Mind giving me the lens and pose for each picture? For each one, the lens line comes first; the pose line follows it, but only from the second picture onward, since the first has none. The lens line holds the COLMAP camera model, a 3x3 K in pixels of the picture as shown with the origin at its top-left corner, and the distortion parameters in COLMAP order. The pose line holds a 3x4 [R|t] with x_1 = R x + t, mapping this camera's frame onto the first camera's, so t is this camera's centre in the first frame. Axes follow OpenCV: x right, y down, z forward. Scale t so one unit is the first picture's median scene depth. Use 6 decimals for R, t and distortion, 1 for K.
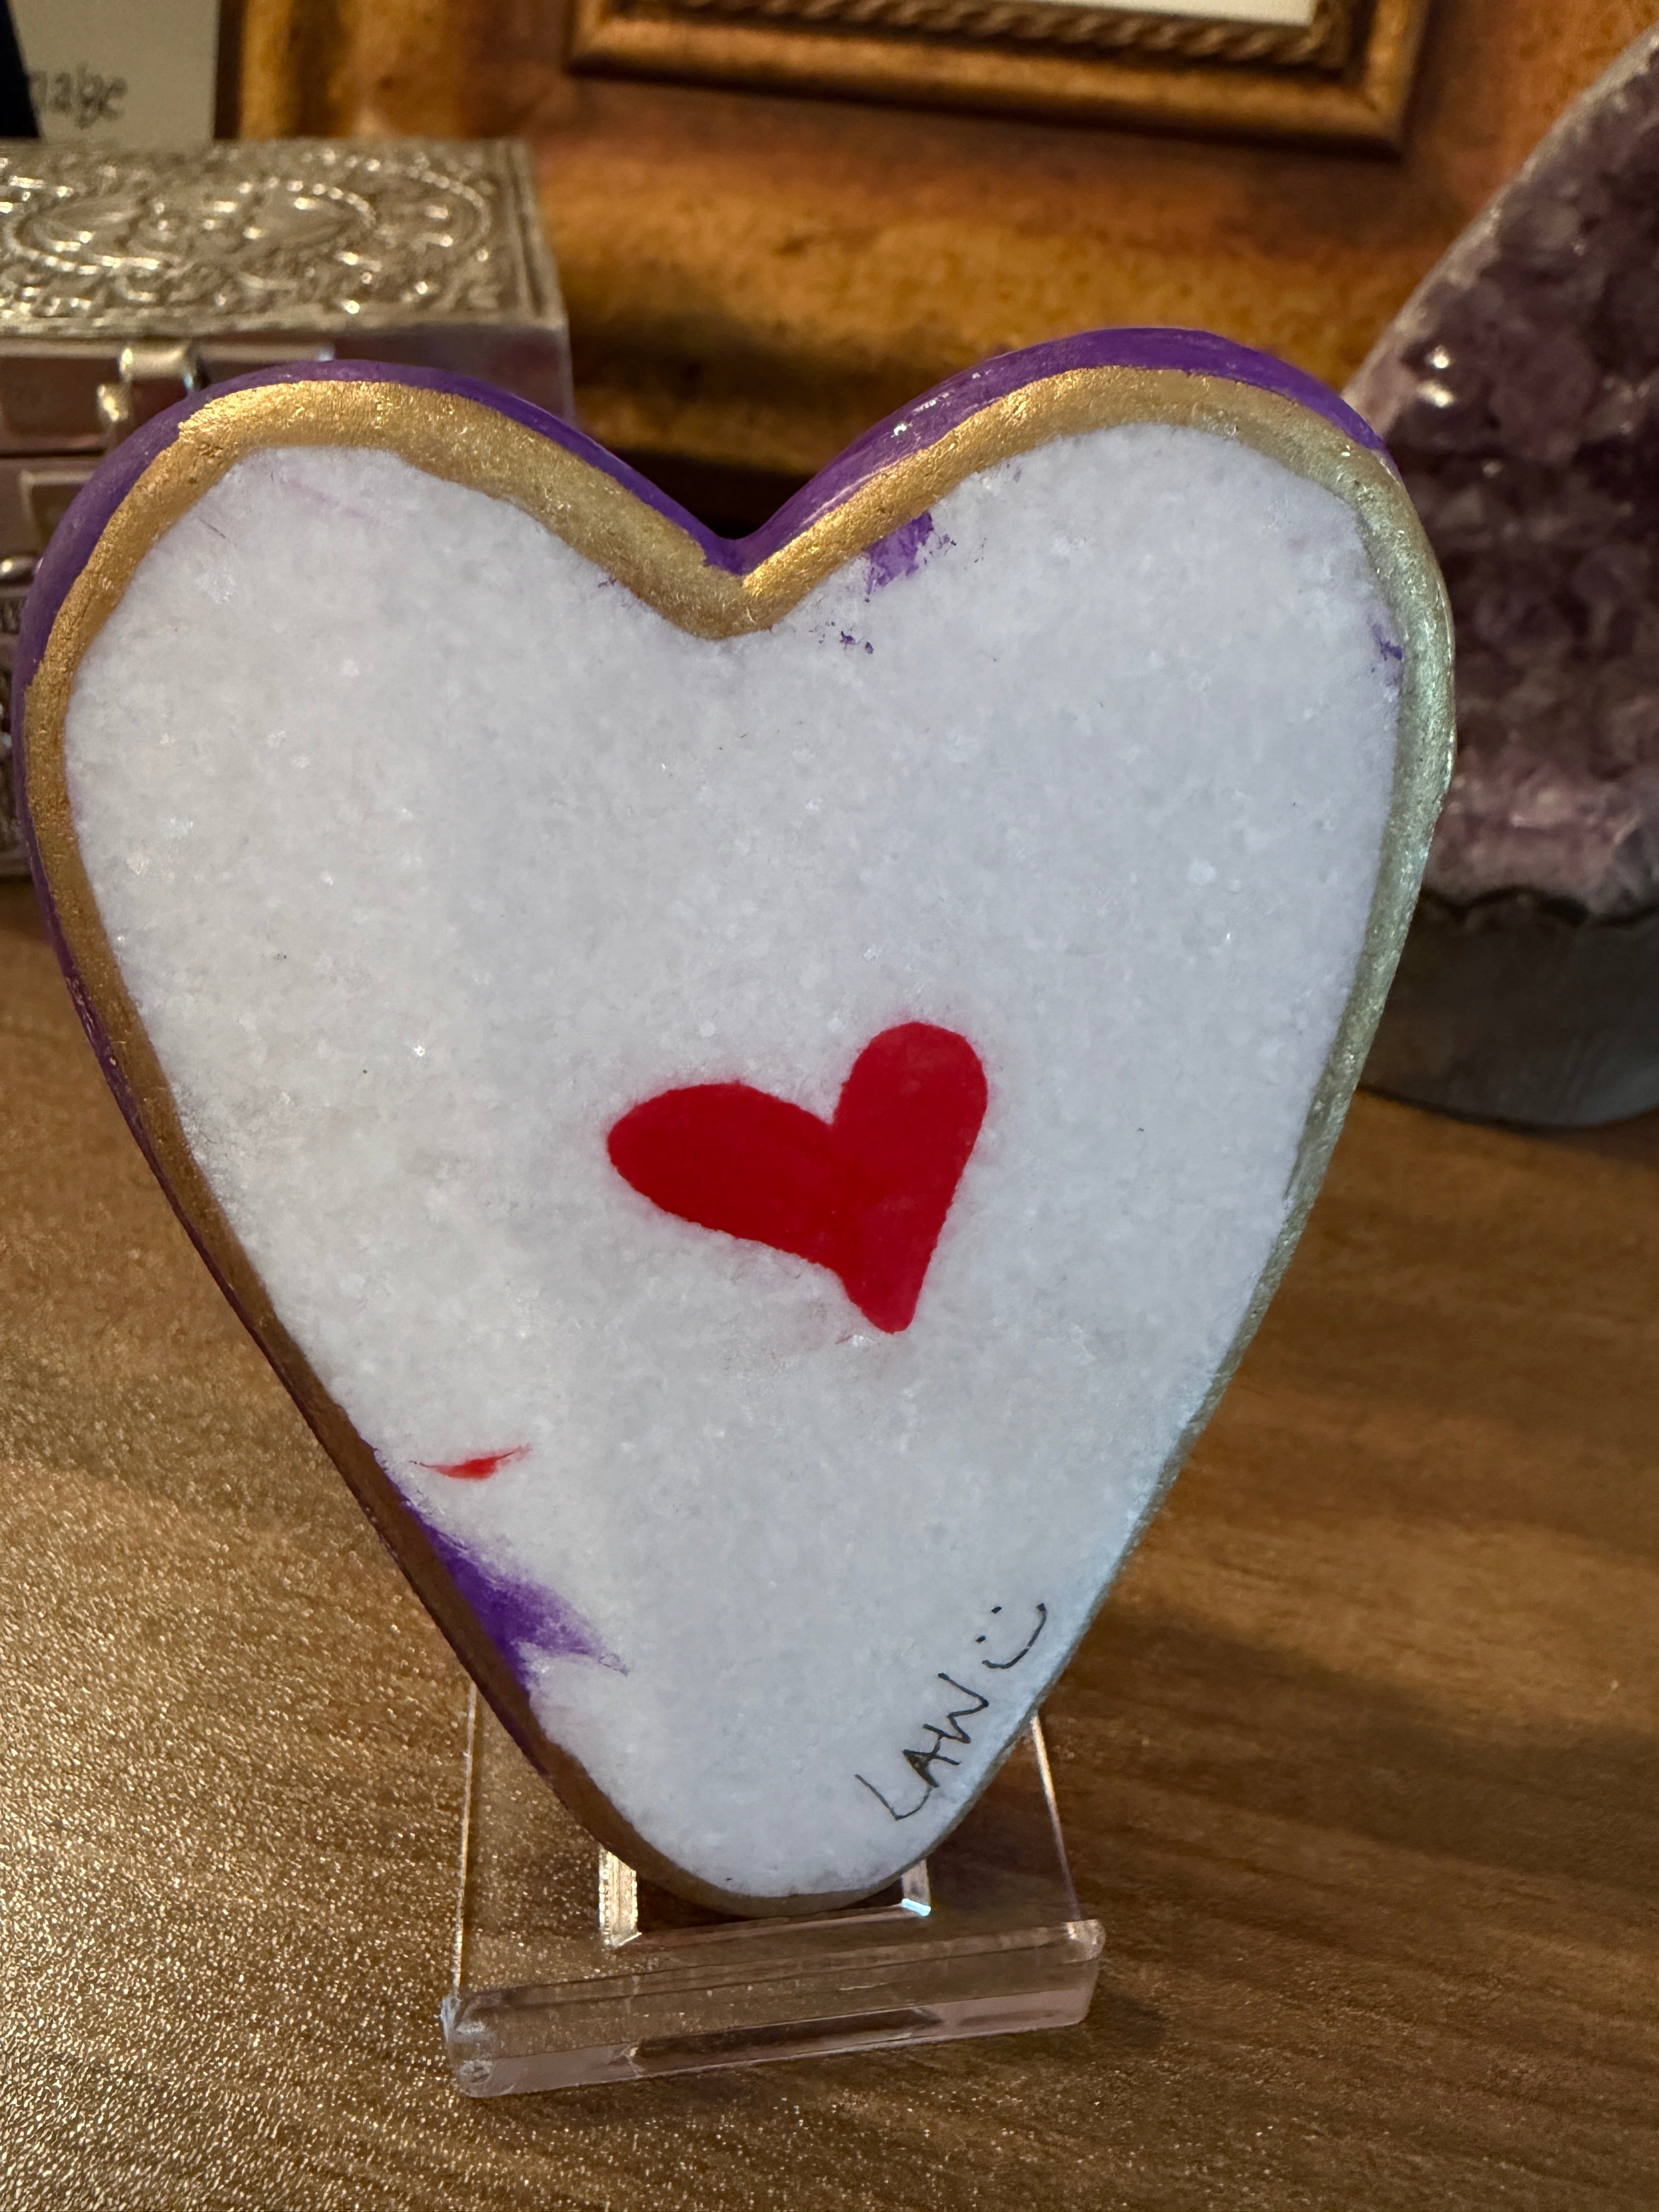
lens RADIAL K [[1668.9, 0, 831.9], [0, 1668.9, 879.8], [0, 0, 1]] dist [-0.001125, -0.004681]
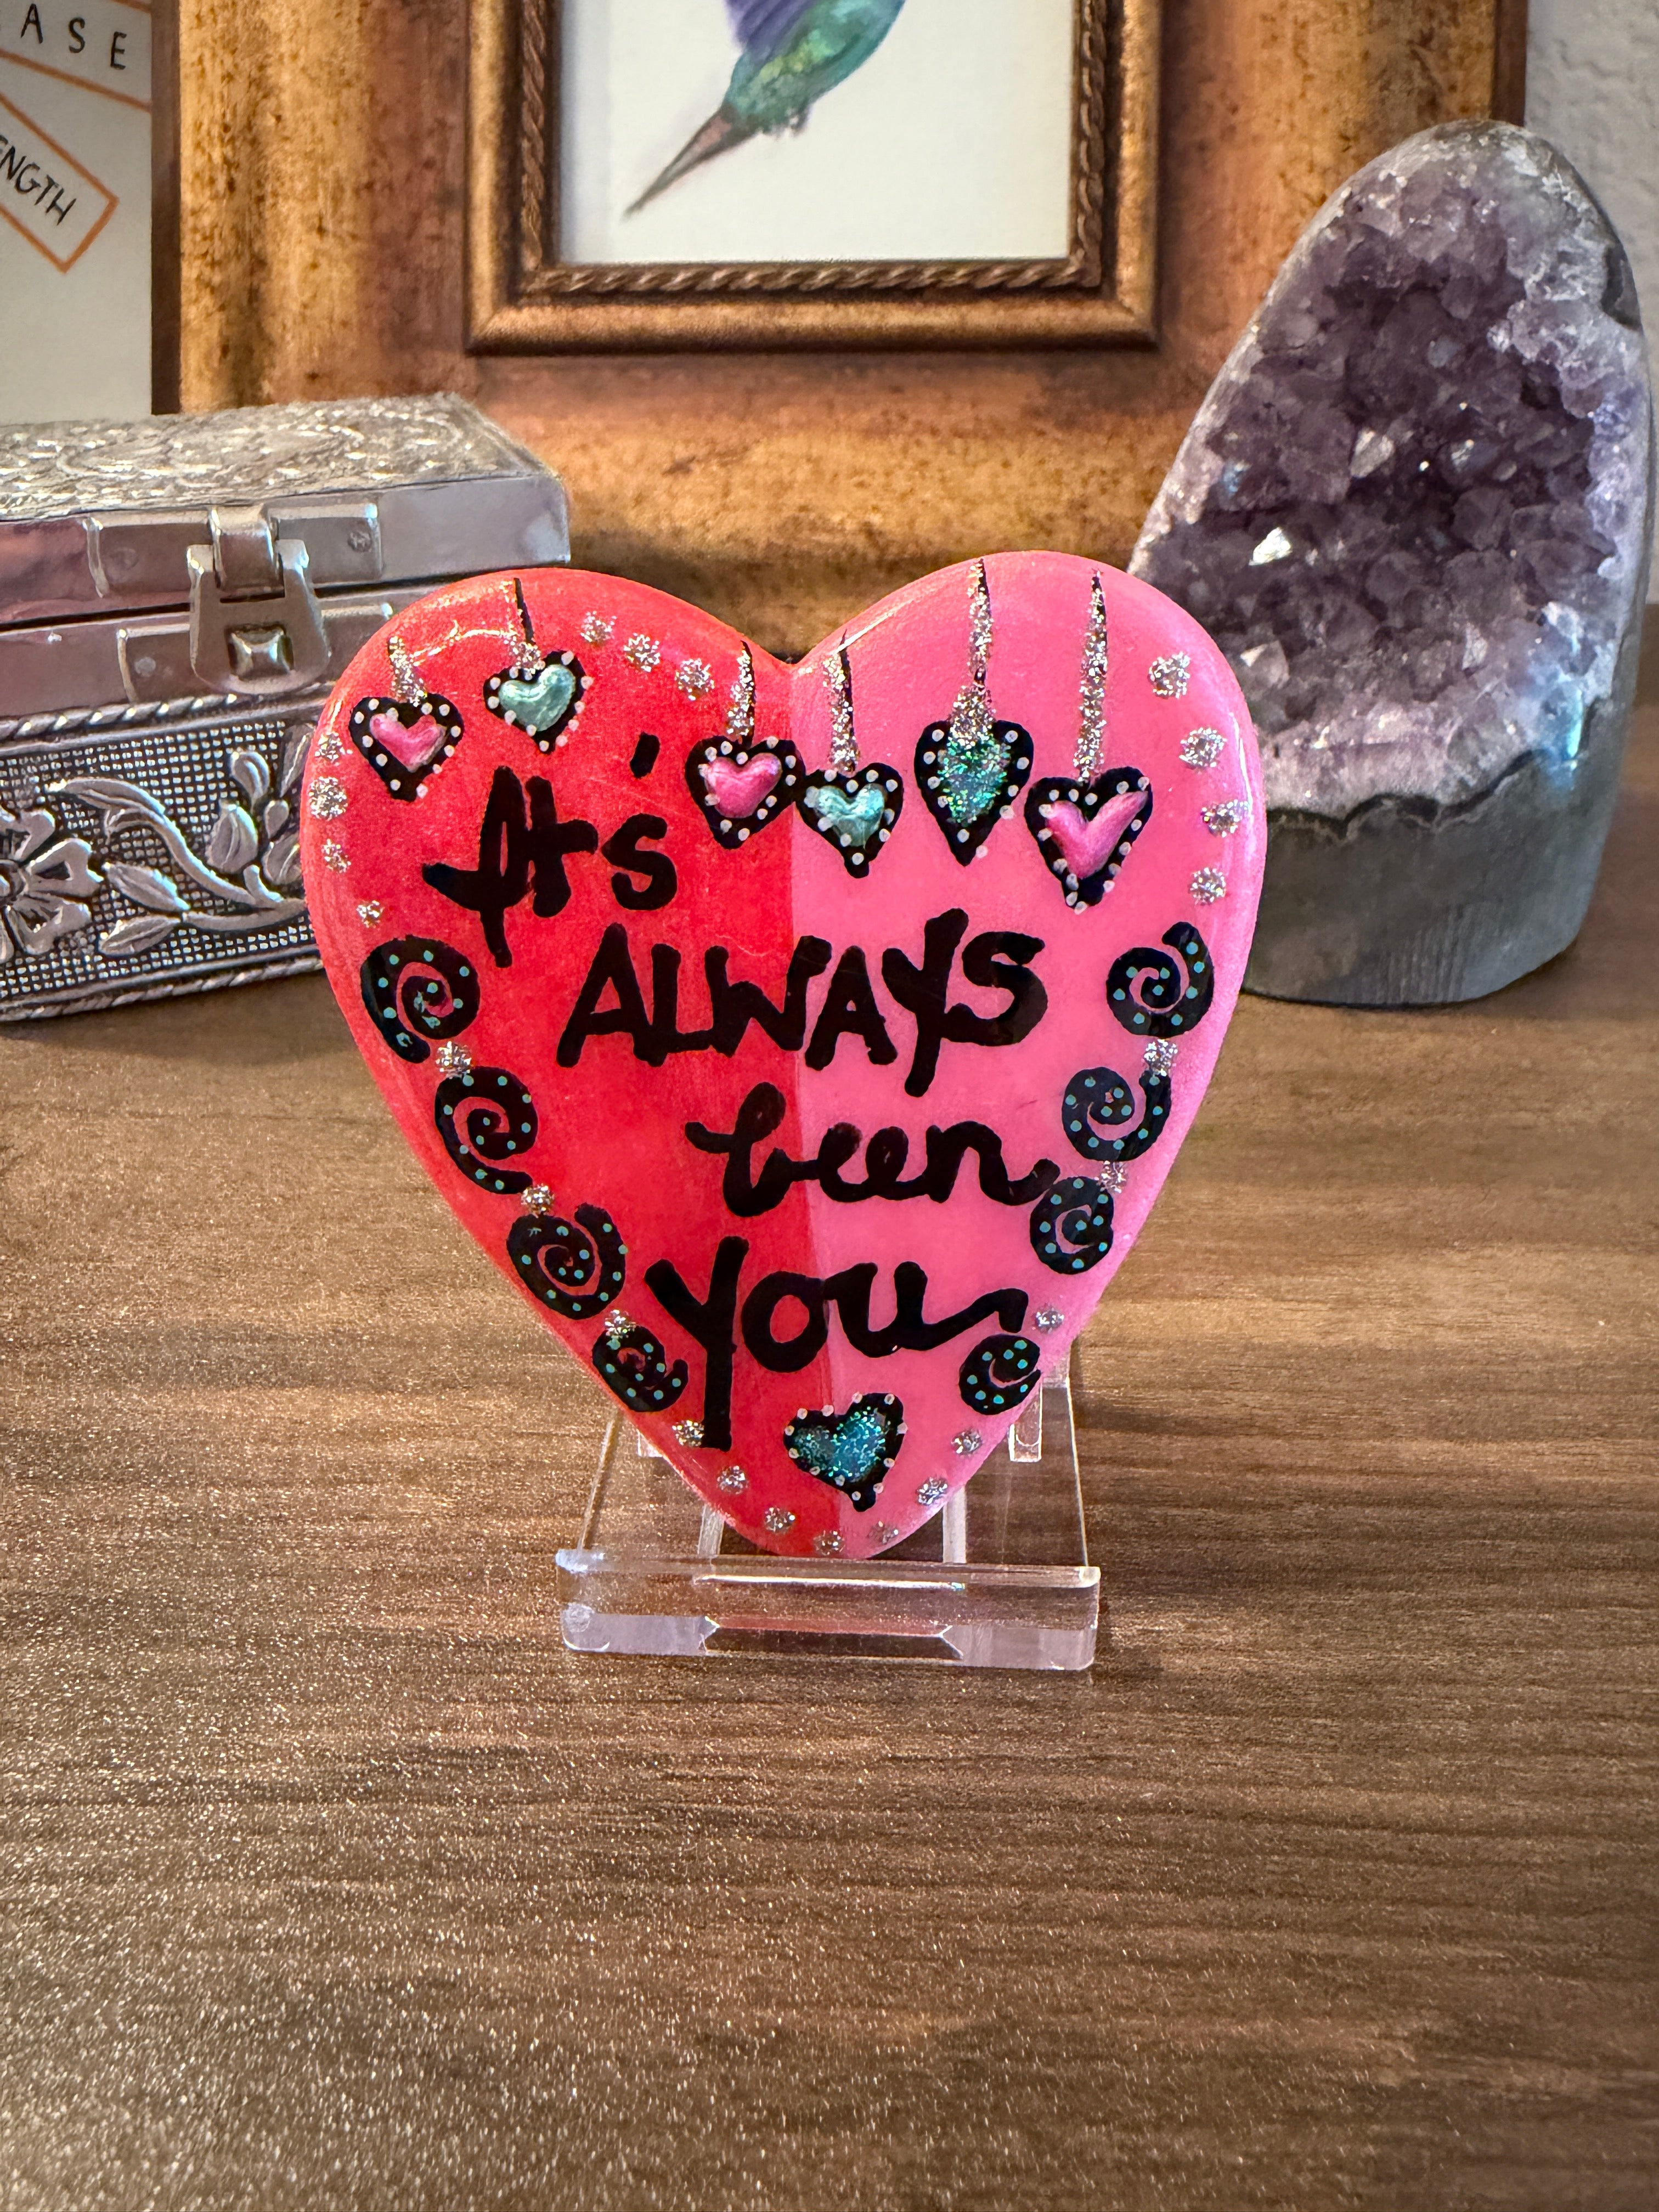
lens RADIAL K [[1667.6, 0, 833.9], [0, 1667.6, 903.4], [0, 0, 1]] dist [-0.001678, -0.008762]
pose [[0.983121, -0.129196, 0.129545, -0.158016], [0.151924, 0.971006, -0.184572, 0.232713], [-0.101943, 0.201138, 0.974244, -0.161137]]
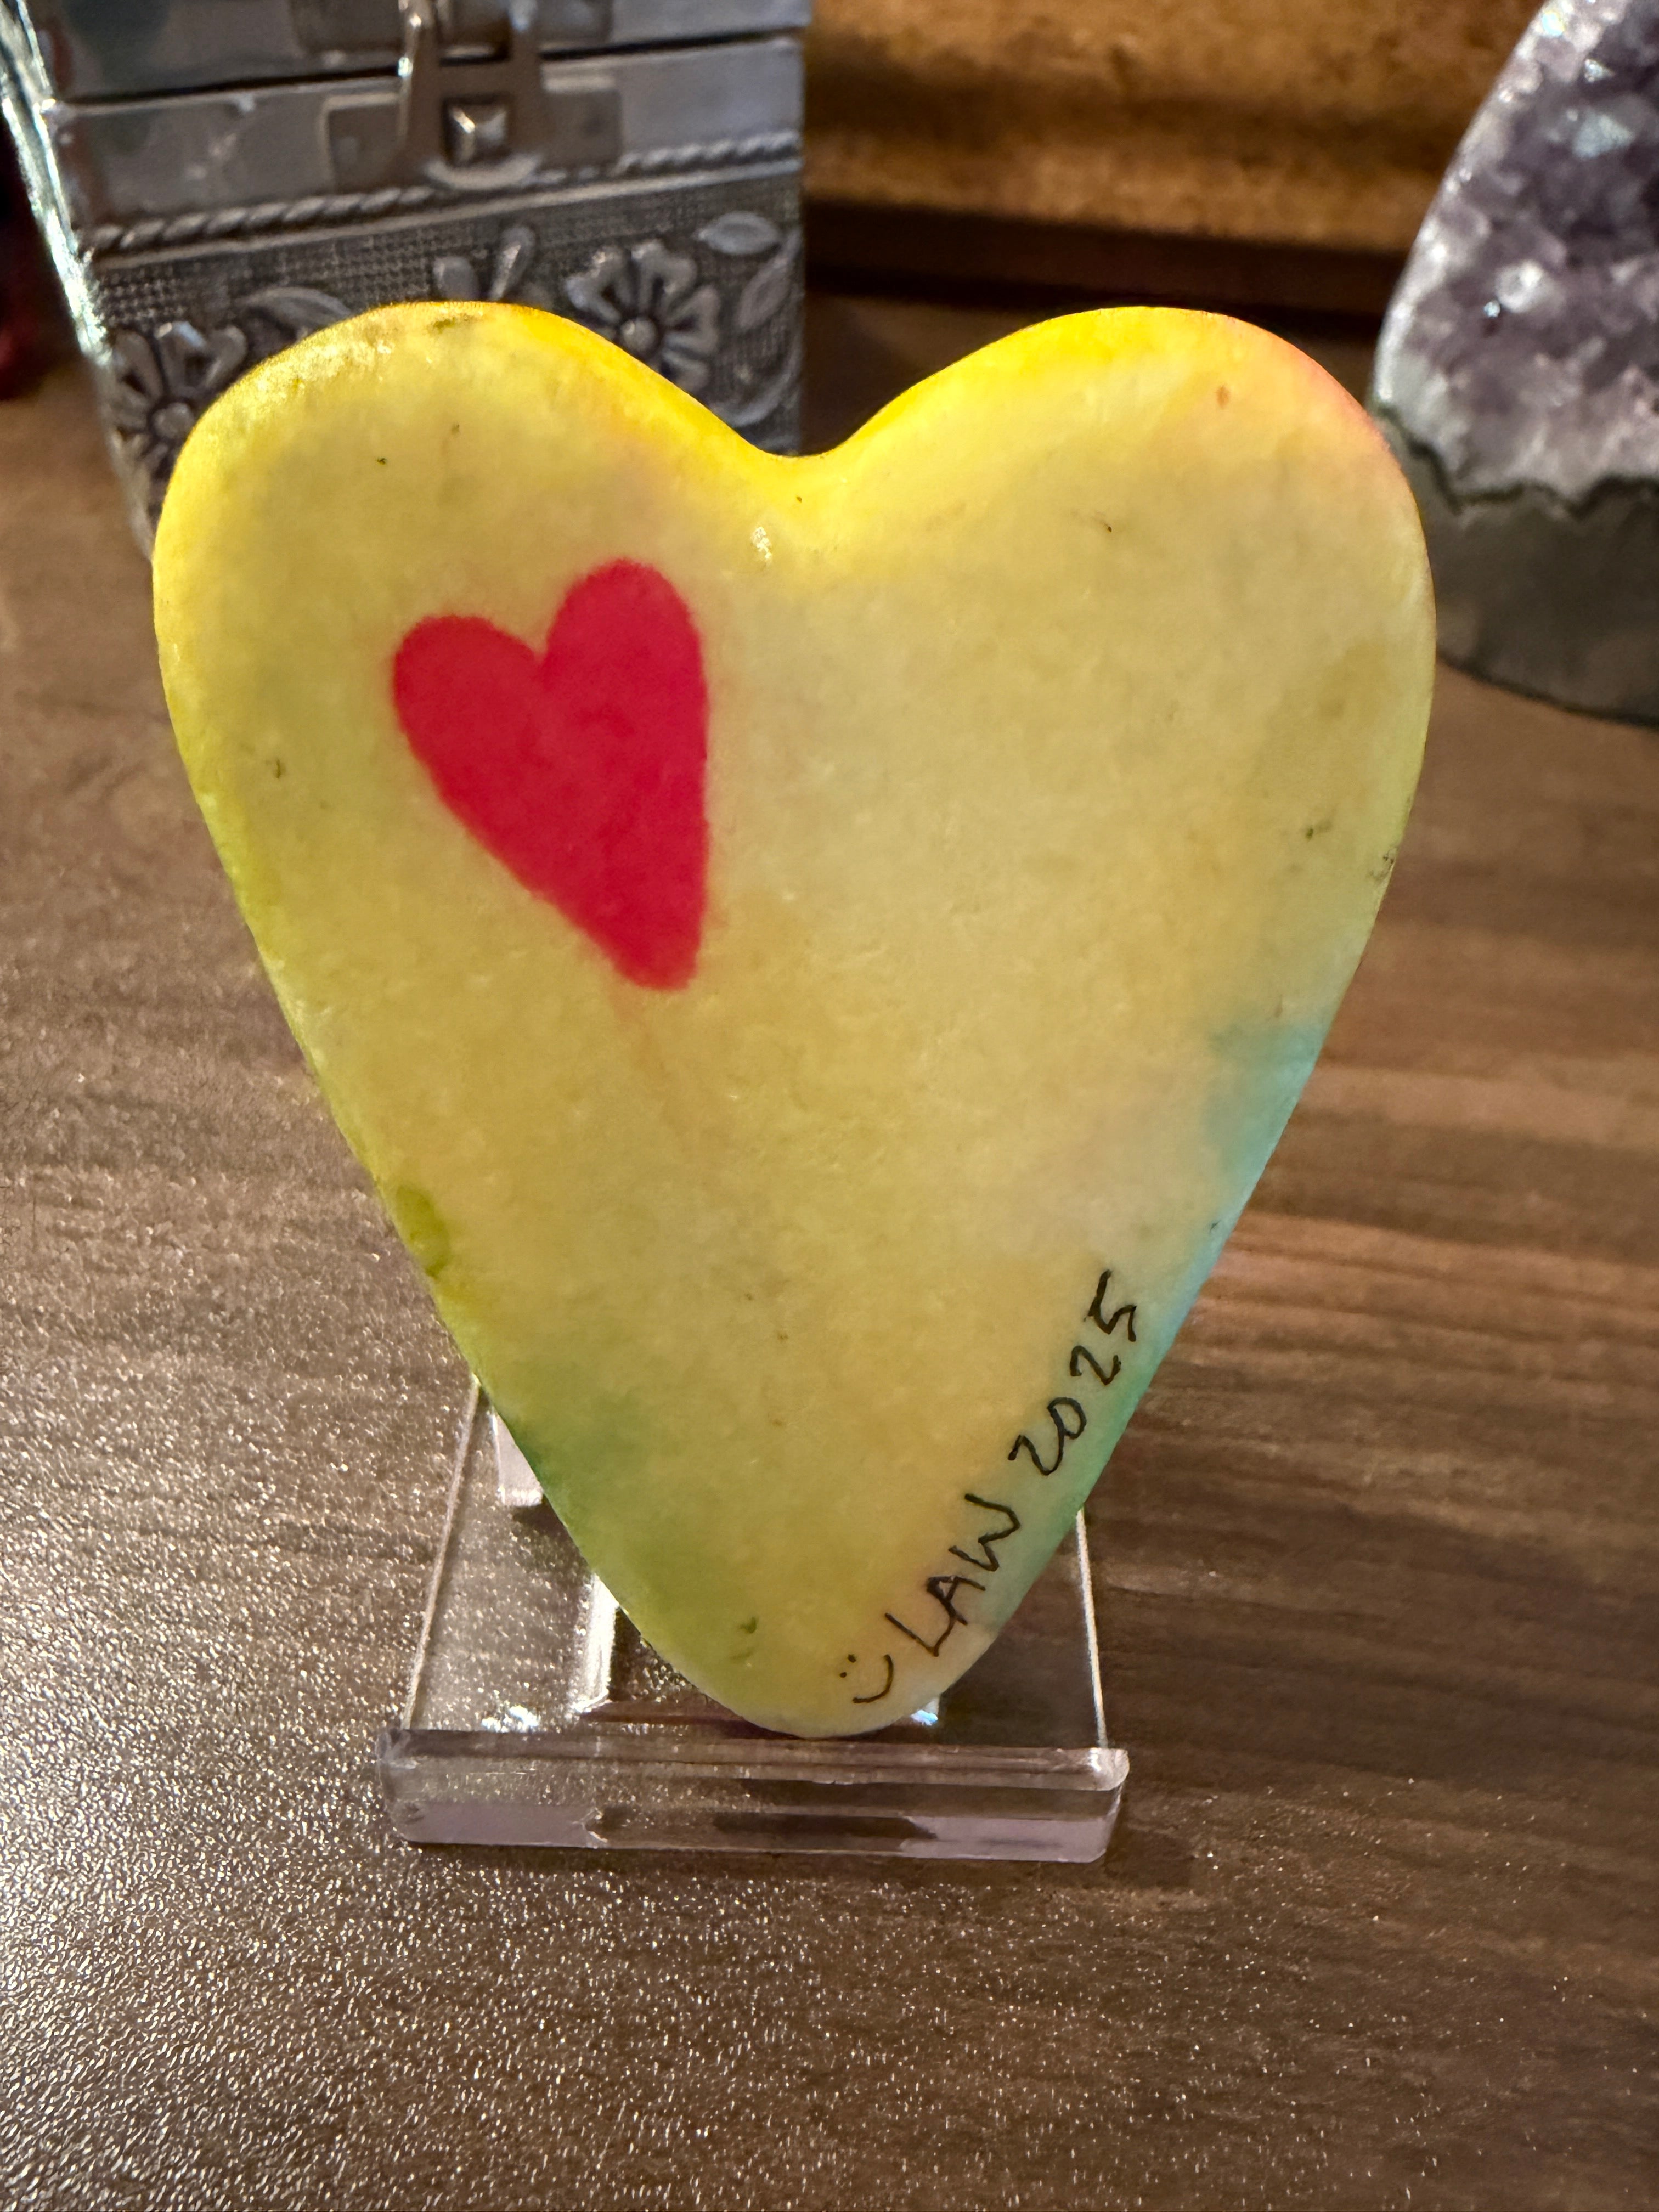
lens RADIAL K [[1680.6, 0, 823.2], [0, 1680.6, 992.8], [0, 0, 1]] dist [-0.002687, -0.005280]
pose [[0.996591, -0.066328, 0.049066, -0.214561], [0.061208, 0.993166, 0.099367, 0.166078], [-0.055321, -0.096025, 0.993840, -0.014538]]
